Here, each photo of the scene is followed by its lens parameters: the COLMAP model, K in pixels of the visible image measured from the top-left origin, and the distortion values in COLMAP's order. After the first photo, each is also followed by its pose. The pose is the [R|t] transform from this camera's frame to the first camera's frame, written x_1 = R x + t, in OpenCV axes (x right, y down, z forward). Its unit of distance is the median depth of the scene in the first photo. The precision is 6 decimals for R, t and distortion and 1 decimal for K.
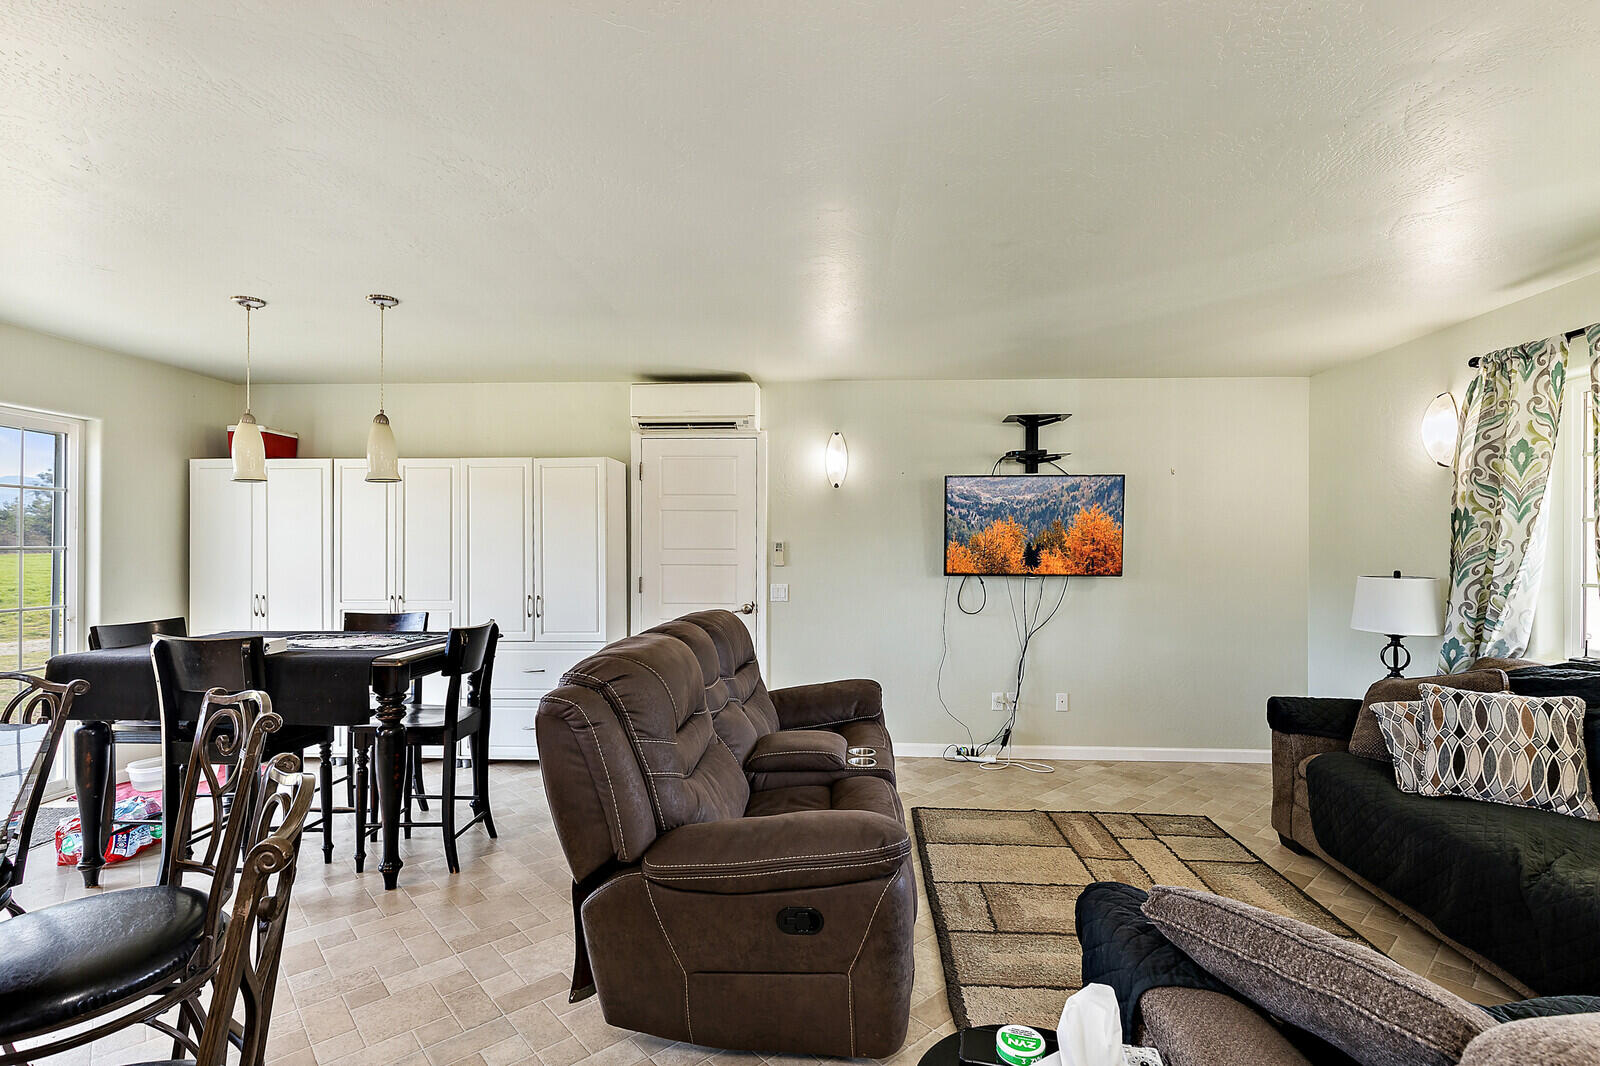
lens RADIAL K [[730.1, 0, 798.8], [0, 730.1, 544.6], [0, 0, 1]] dist [0.004122, -0.000022]
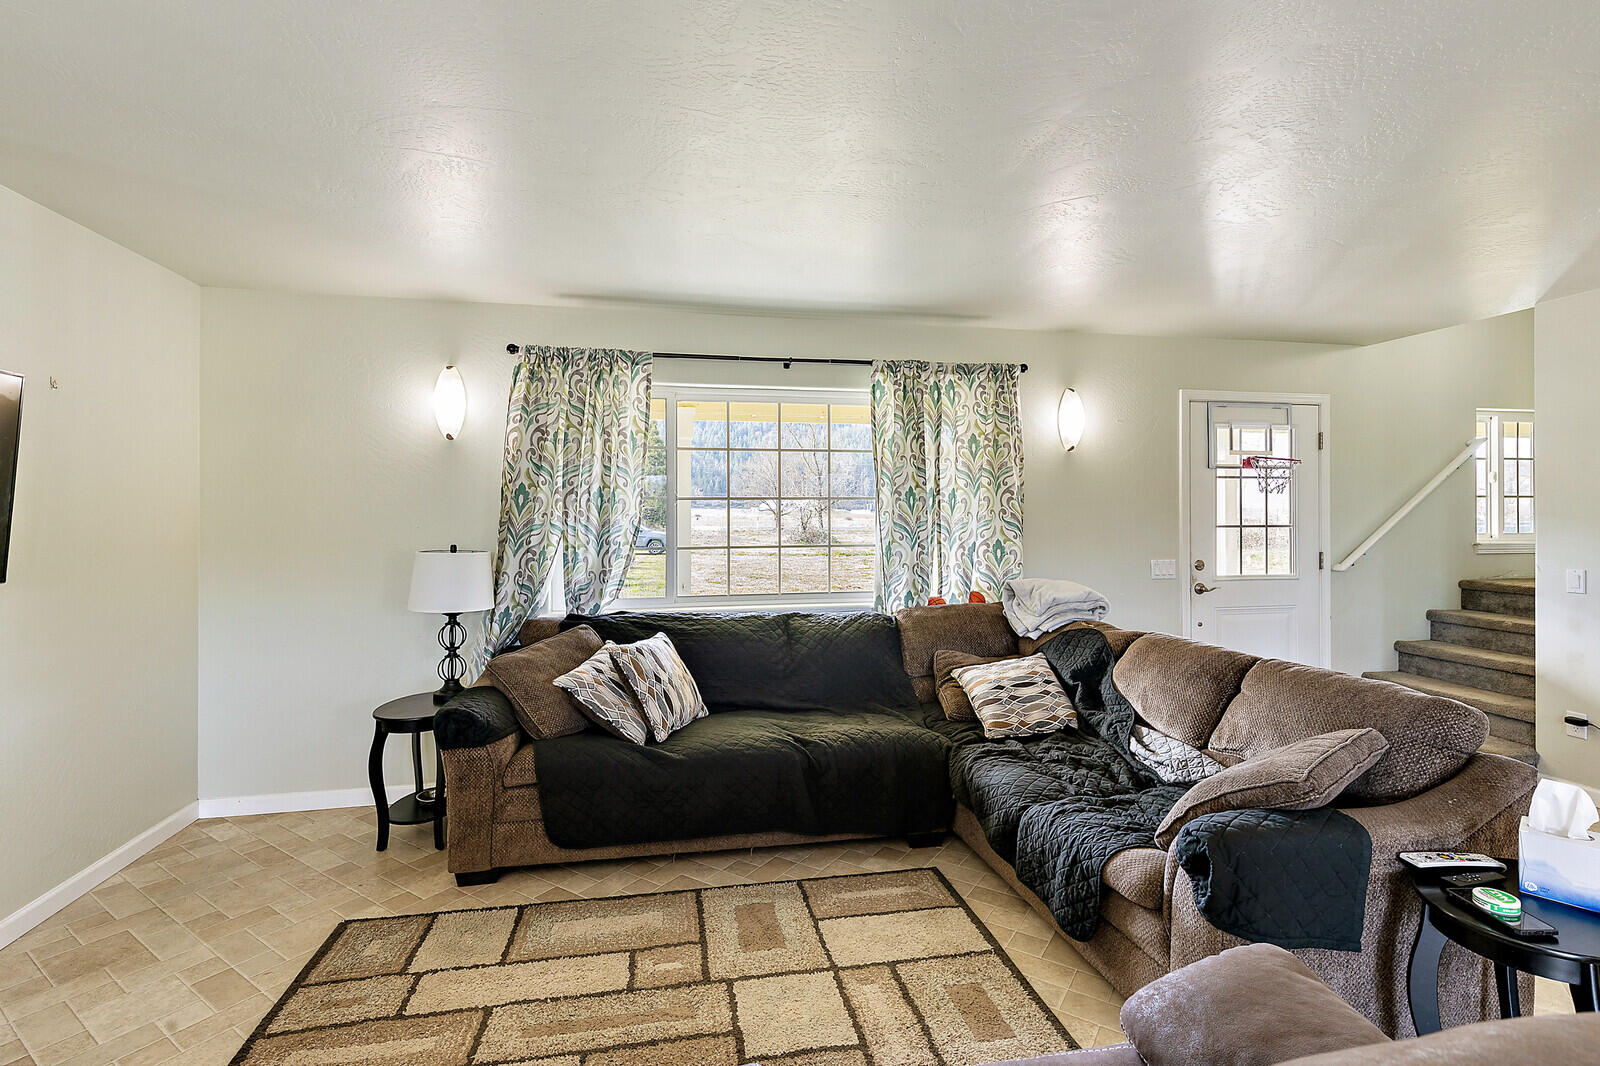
lens RADIAL K [[730.1, 0, 803.2], [0, 730.1, 510.8], [0, 0, 1]] dist [0.004122, -0.000022]
pose [[-0.249789, 0.005424, 0.968285, -0.214736], [-0.004154, 0.999969, -0.006673, -0.004081], [-0.968291, -0.005689, -0.249758, 0.801470]]
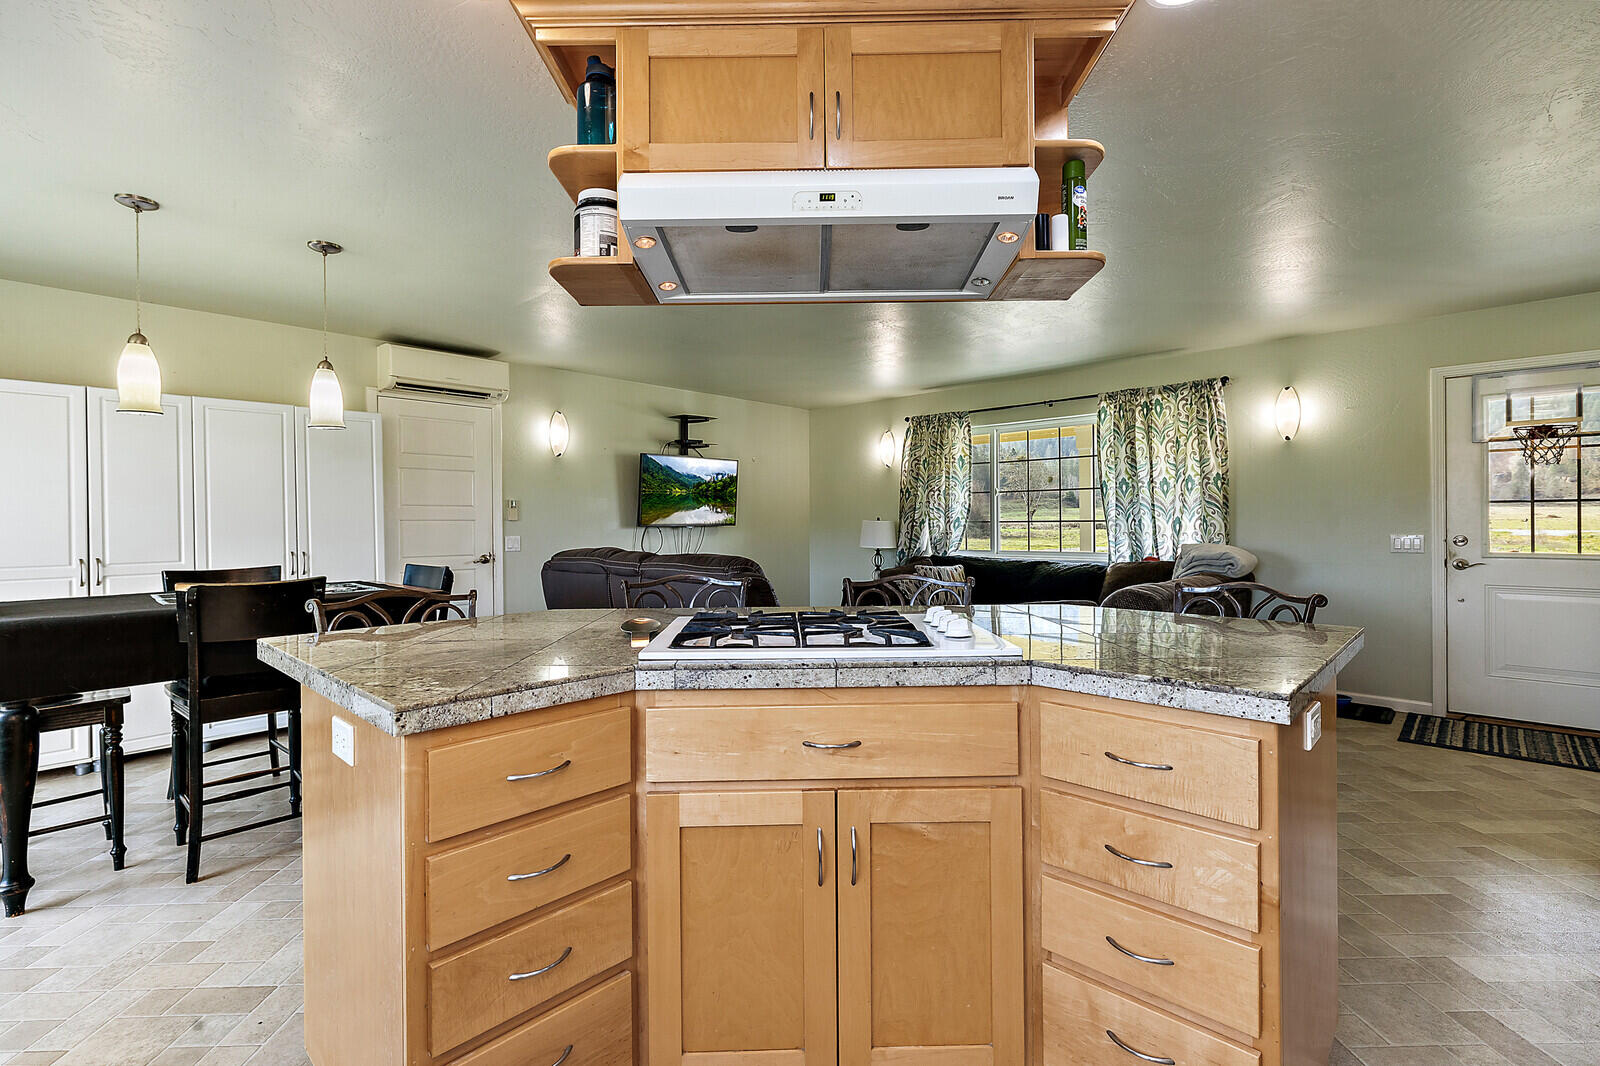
lens RADIAL K [[730.1, 0, 788.8], [0, 730.1, 523.2], [0, 0, 1]] dist [0.004122, -0.000022]
pose [[0.653965, -0.007934, 0.756483, -0.872021], [0.003106, 0.999965, 0.007803, 0.035363], [-0.756518, -0.002753, 0.653967, -0.130203]]
